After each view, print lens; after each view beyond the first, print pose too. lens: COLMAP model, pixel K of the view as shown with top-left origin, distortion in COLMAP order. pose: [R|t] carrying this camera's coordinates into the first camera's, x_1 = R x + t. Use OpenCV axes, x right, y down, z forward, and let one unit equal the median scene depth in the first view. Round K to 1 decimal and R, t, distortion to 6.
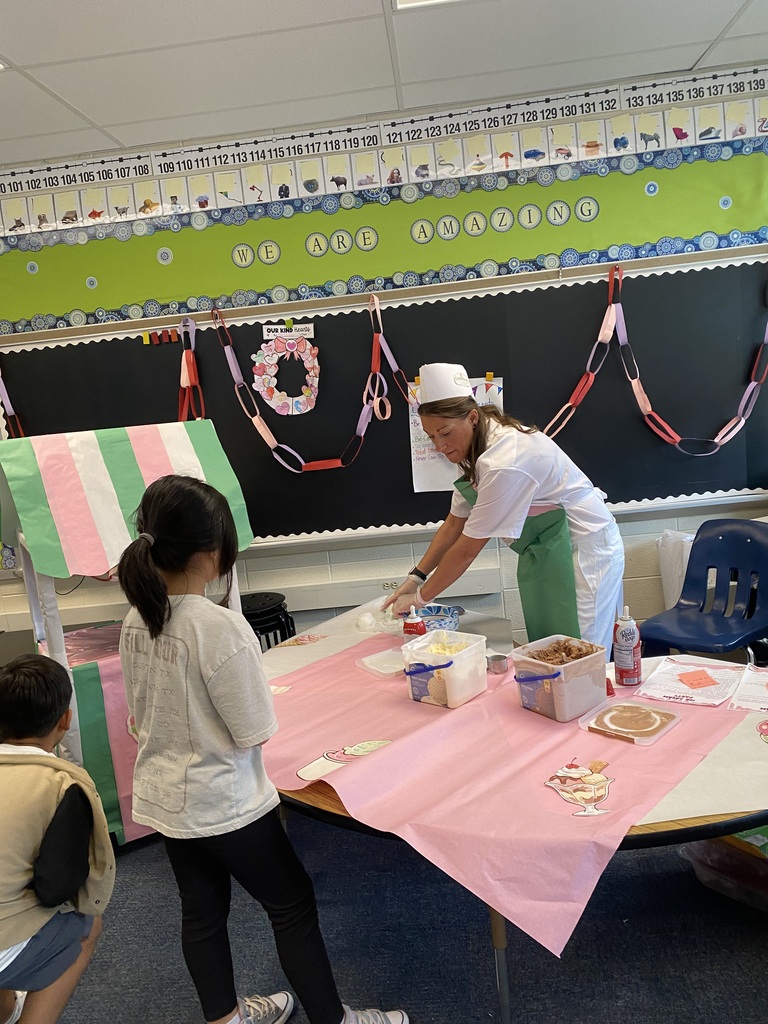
lens RADIAL K [[795.4, 0, 384.0], [0, 795.4, 512.0], [0, 0, 1]] dist [0.063642, -0.084399]
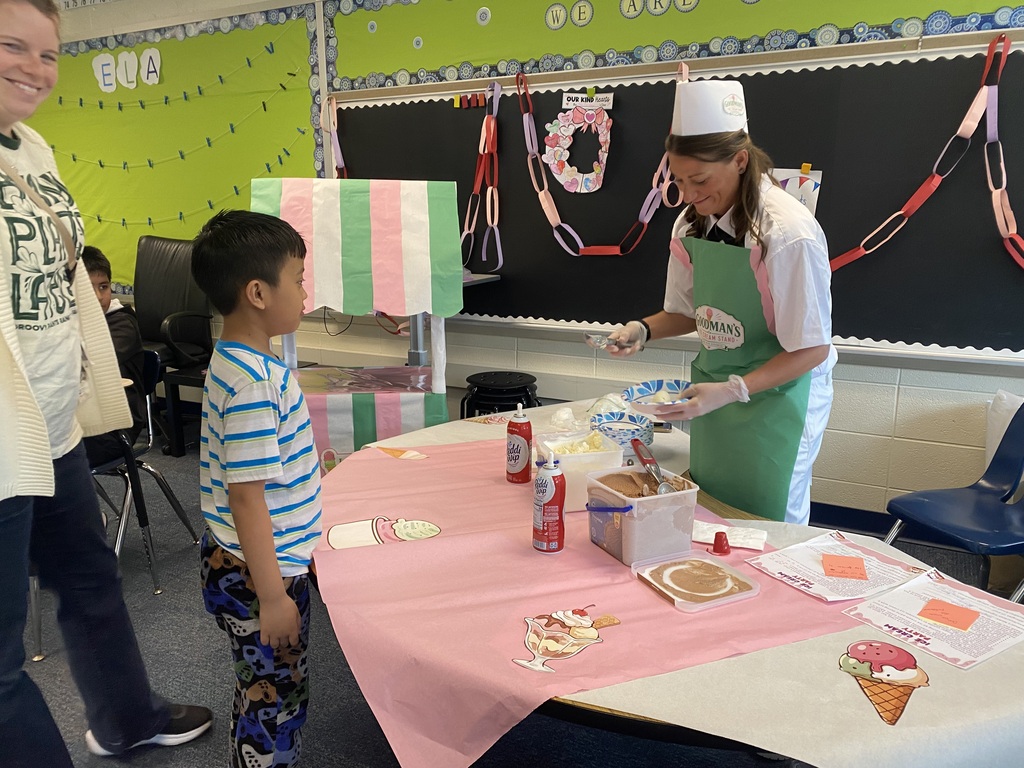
lens RADIAL K [[783.1, 0, 502.4], [0, 783.1, 374.8], [0, 0, 1]] dist [0.016619, -0.010685]
pose [[0.900769, 0.191885, -0.389610, 0.209143], [-0.160225, 0.980644, 0.112536, -0.000760], [0.403663, -0.038944, 0.914079, 0.115179]]
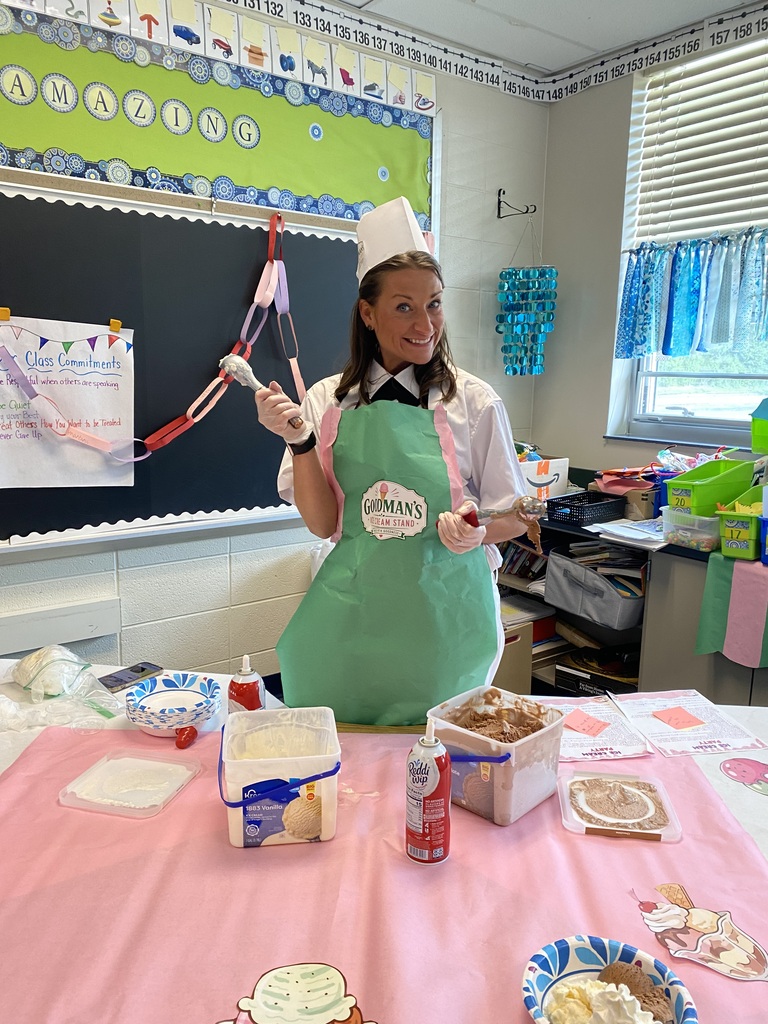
lens RADIAL K [[783.1, 0, 383.7], [0, 783.1, 520.9], [0, 0, 1]] dist [0.016619, -0.010685]
pose [[0.759951, 0.002175, 0.649977, -0.138626], [0.014121, 0.999703, -0.019856, 0.019560], [-0.649828, 0.024268, 0.759694, 0.325929]]
